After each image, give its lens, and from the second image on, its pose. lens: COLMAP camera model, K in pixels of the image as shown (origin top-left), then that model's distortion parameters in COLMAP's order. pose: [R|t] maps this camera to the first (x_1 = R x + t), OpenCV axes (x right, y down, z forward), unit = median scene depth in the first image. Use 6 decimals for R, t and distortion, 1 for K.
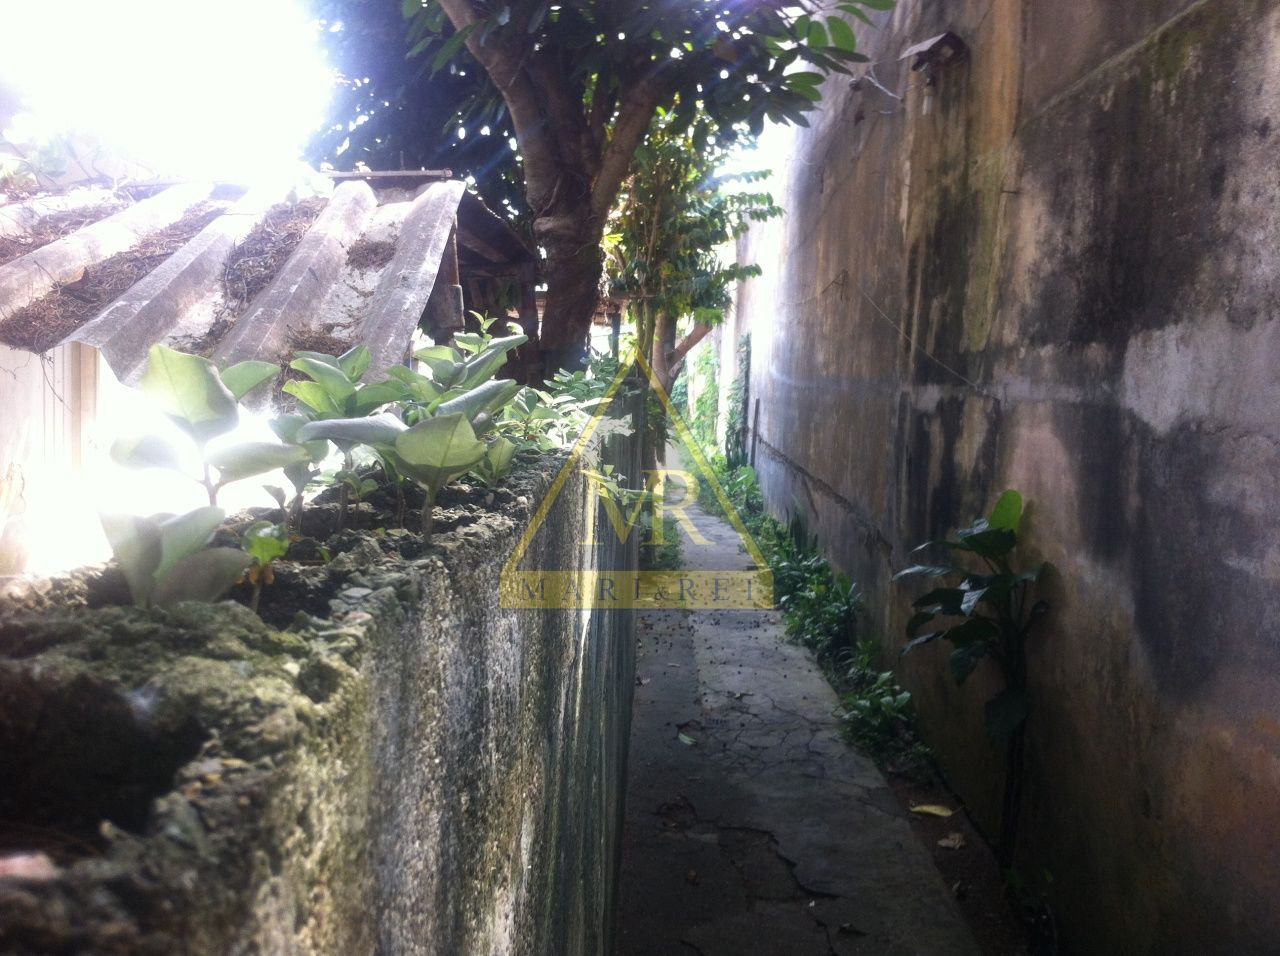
lens RADIAL K [[1203.1, 0, 640.0], [0, 1203.1, 478.0], [0, 0, 1]] dist [0.101452, -0.339060]
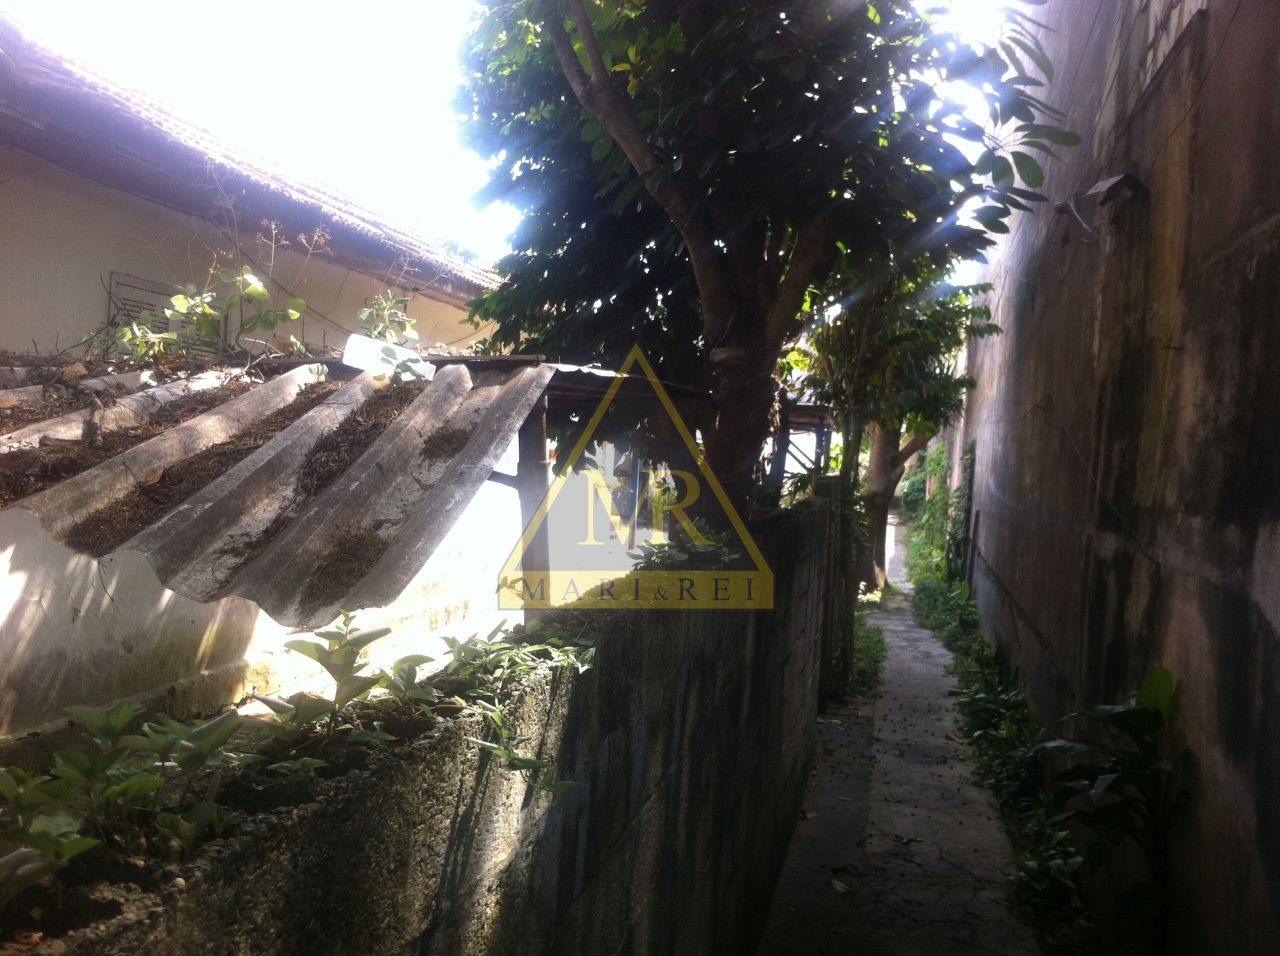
lens RADIAL K [[1211.9, 0, 640.0], [0, 1211.9, 478.0], [0, 0, 1]] dist [0.102776, -0.334011]
pose [[0.979709, 0.036563, -0.197060, 0.070102], [-0.050458, 0.996546, -0.065958, -0.039544], [0.193968, 0.074563, 0.978170, -0.010375]]
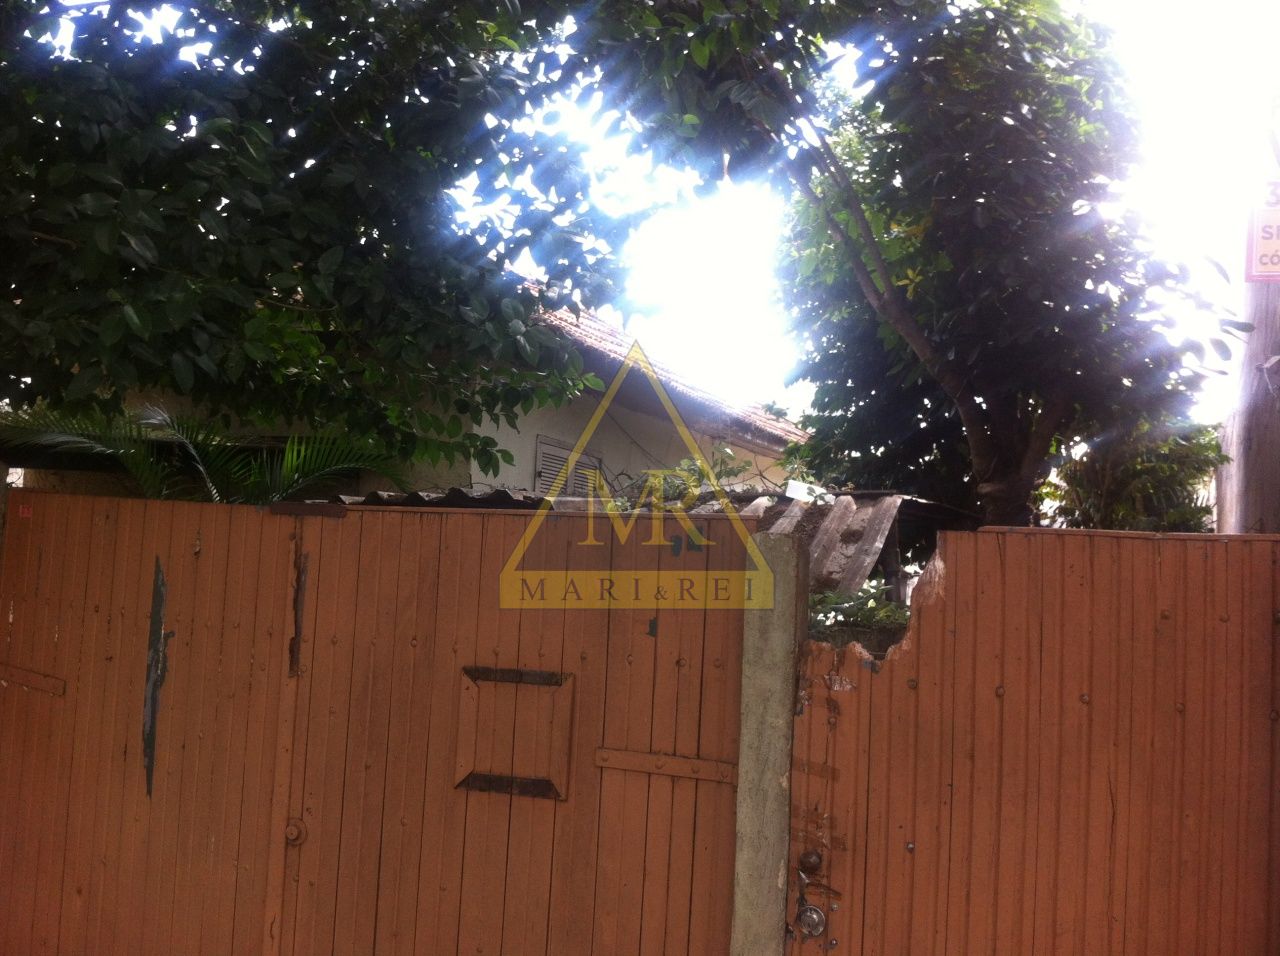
lens RADIAL K [[1203.1, 0, 640.0], [0, 1203.1, 478.0], [0, 0, 1]] dist [0.101452, -0.339060]
pose [[0.921431, 0.003680, -0.388525, 0.106030], [-0.072857, 0.983854, -0.163470, 0.034654], [0.381651, 0.178933, 0.906822, -0.443251]]
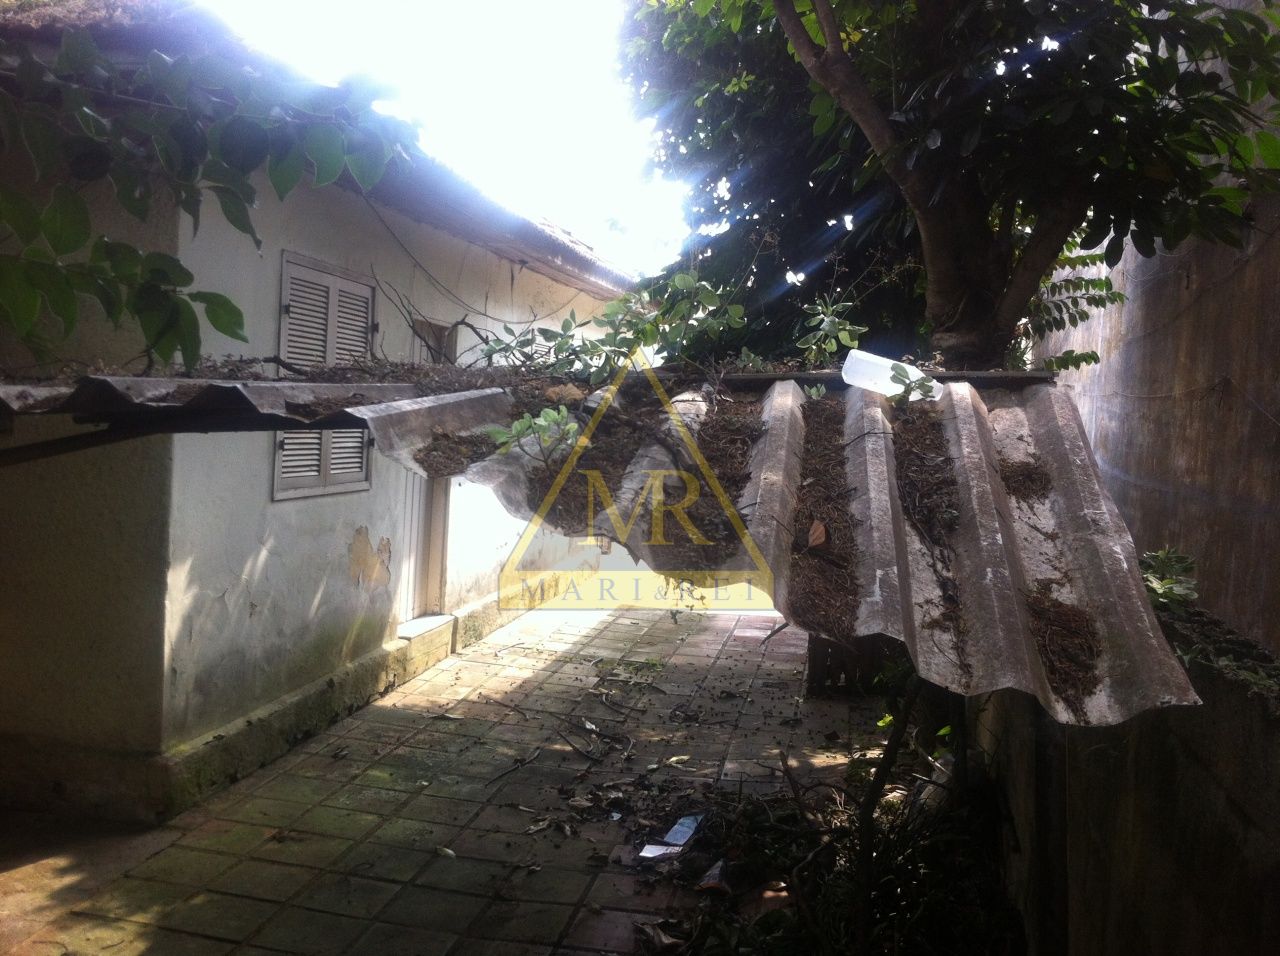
lens RADIAL K [[1203.1, 0, 640.0], [0, 1203.1, 478.0], [0, 0, 1]] dist [0.101452, -0.339060]
pose [[0.980537, 0.045399, -0.191012, -0.146316], [-0.052899, 0.998009, -0.034347, -0.059553], [0.189073, 0.043782, 0.980987, 0.001773]]
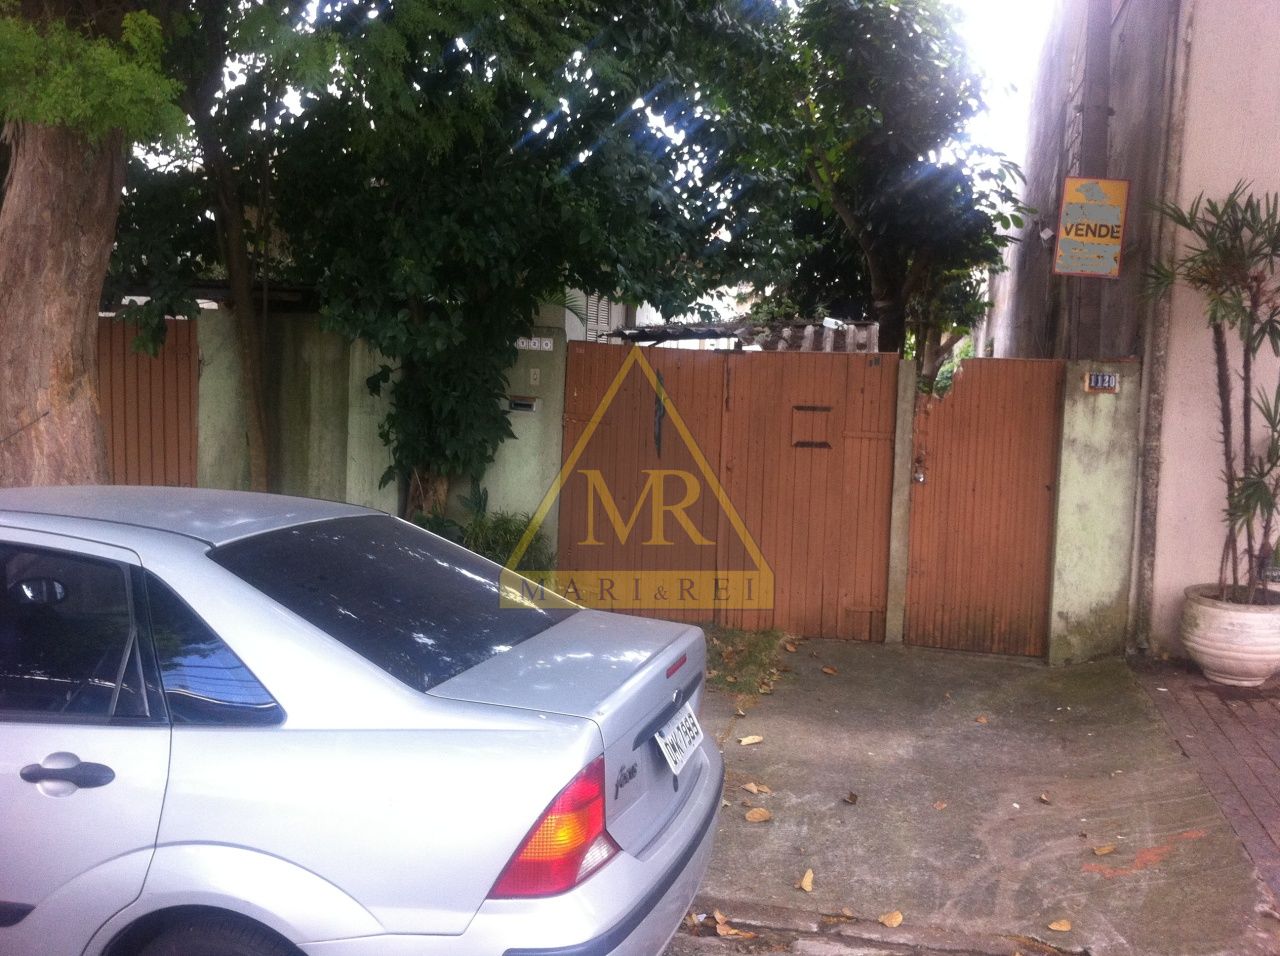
lens RADIAL K [[1162.4, 0, 687.8], [0, 1162.4, 426.6], [0, 0, 1]] dist [0.084713, -0.291263]
pose [[0.982229, 0.031192, -0.185077, -0.021856], [-0.035827, 0.999121, -0.021751, 0.095679], [0.184236, 0.027995, 0.982483, -1.412337]]
